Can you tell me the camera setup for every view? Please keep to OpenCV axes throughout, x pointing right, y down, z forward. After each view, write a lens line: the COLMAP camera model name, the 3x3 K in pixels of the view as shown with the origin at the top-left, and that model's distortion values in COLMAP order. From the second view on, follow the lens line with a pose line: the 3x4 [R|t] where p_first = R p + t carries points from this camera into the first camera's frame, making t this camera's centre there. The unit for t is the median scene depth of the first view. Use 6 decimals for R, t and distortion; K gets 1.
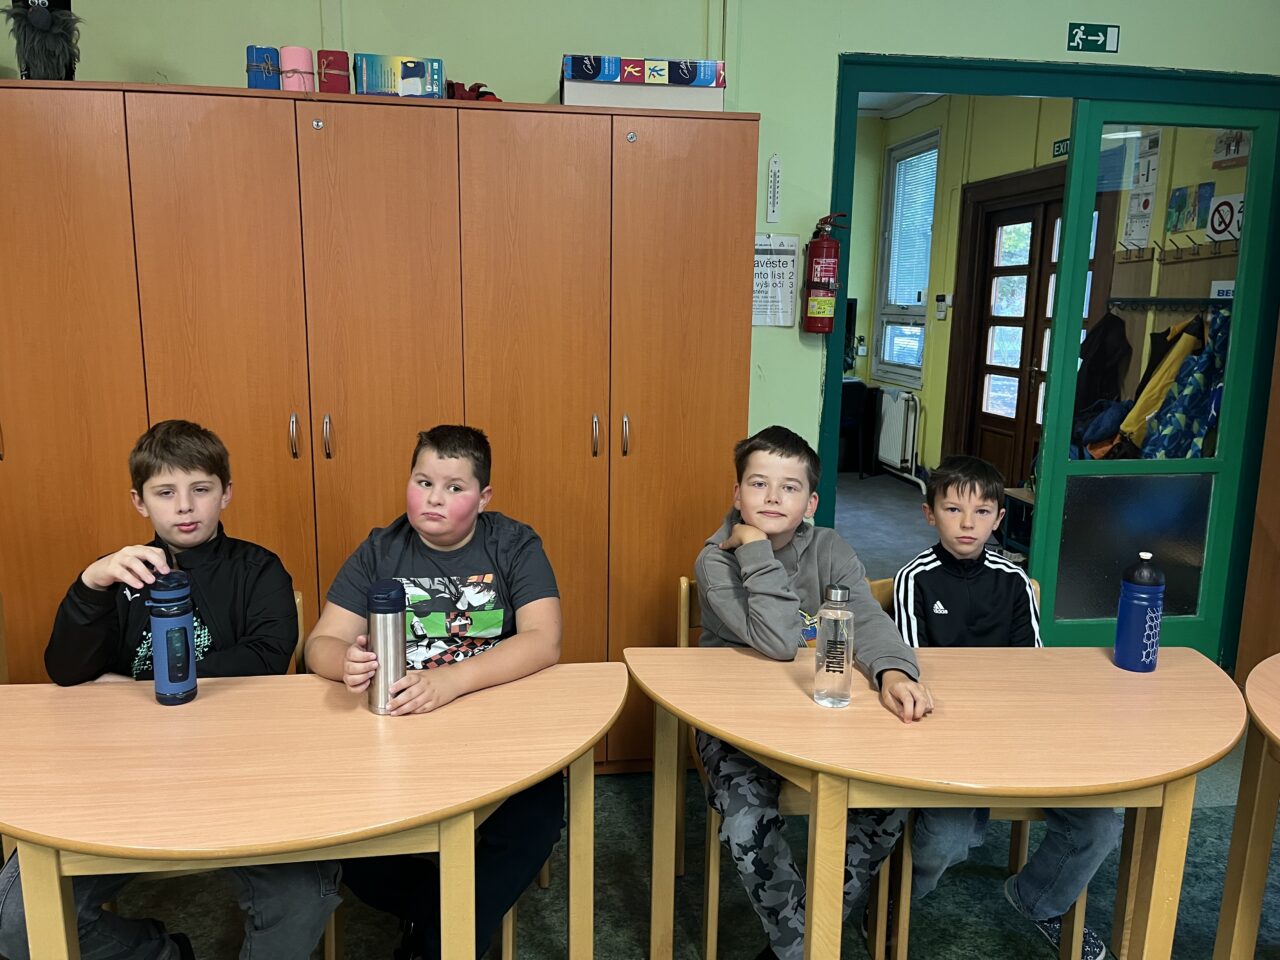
lens RADIAL K [[960.4, 0, 639.2], [0, 960.4, 475.6], [0, 0, 1]] dist [0.077584, -0.110371]
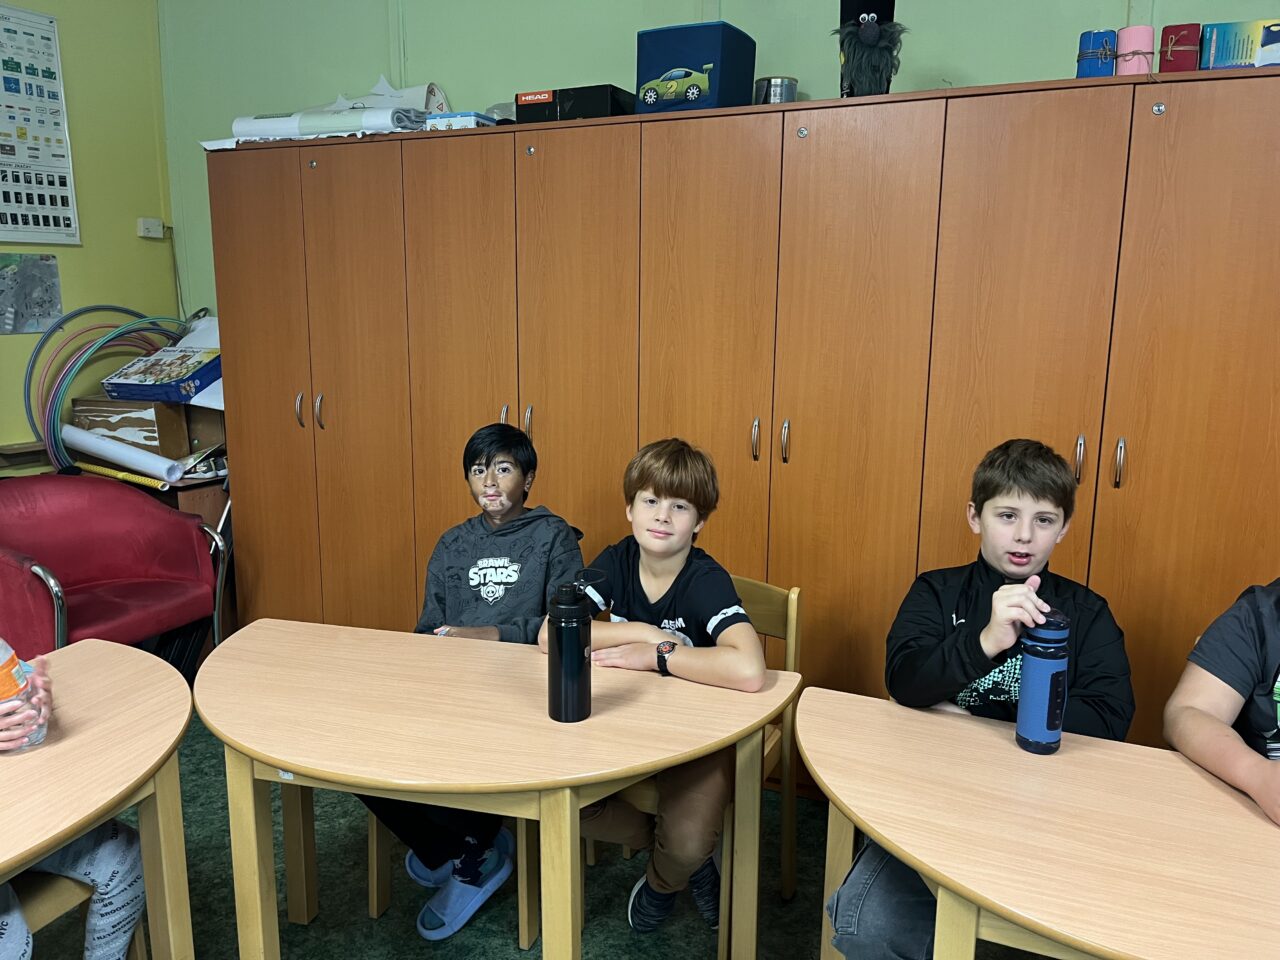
lens RADIAL K [[960.4, 0, 637.4], [0, 960.4, 483.3], [0, 0, 1]] dist [0.077584, -0.110371]
pose [[0.834791, 0.092692, -0.542709, -0.244857], [-0.092501, 0.995327, 0.027713, -0.007692], [0.542741, 0.027066, 0.839464, 0.021196]]
